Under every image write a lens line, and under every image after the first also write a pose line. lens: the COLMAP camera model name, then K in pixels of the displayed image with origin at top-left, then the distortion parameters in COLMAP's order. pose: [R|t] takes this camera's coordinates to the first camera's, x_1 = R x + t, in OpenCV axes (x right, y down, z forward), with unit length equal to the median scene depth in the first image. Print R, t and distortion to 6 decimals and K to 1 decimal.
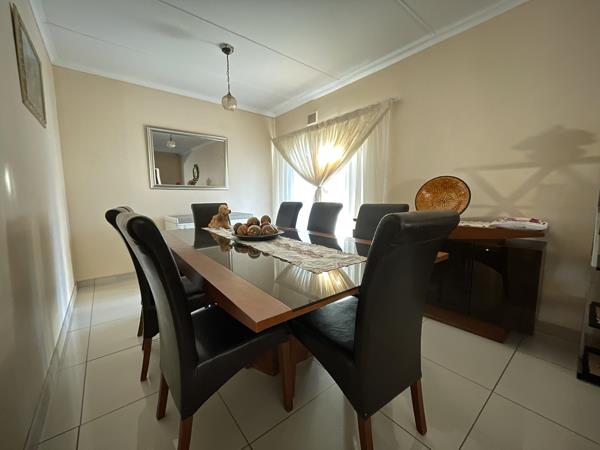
lens RADIAL K [[244.1, 0, 300.0], [0, 244.1, 225.0], [0, 0, 1]] dist [-0.000395, 0.000012]
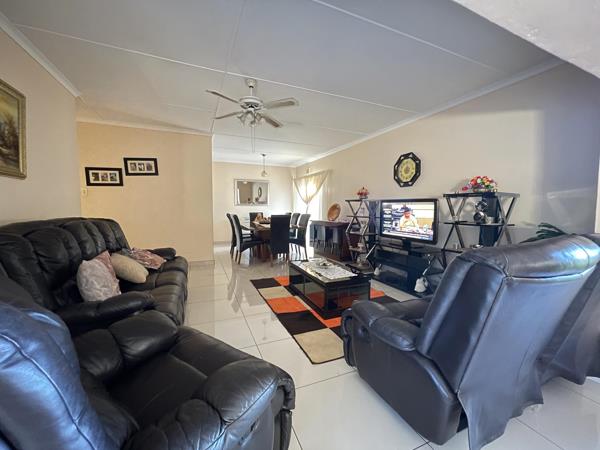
lens RADIAL K [[244.1, 0, 300.0], [0, 244.1, 225.0], [0, 0, 1]] dist [-0.000395, 0.000012]
pose [[0.962357, 0.031207, -0.269992, 0.611525], [-0.040950, 0.998695, -0.030529, 0.079338], [0.268686, 0.040436, 0.962379, -1.059233]]
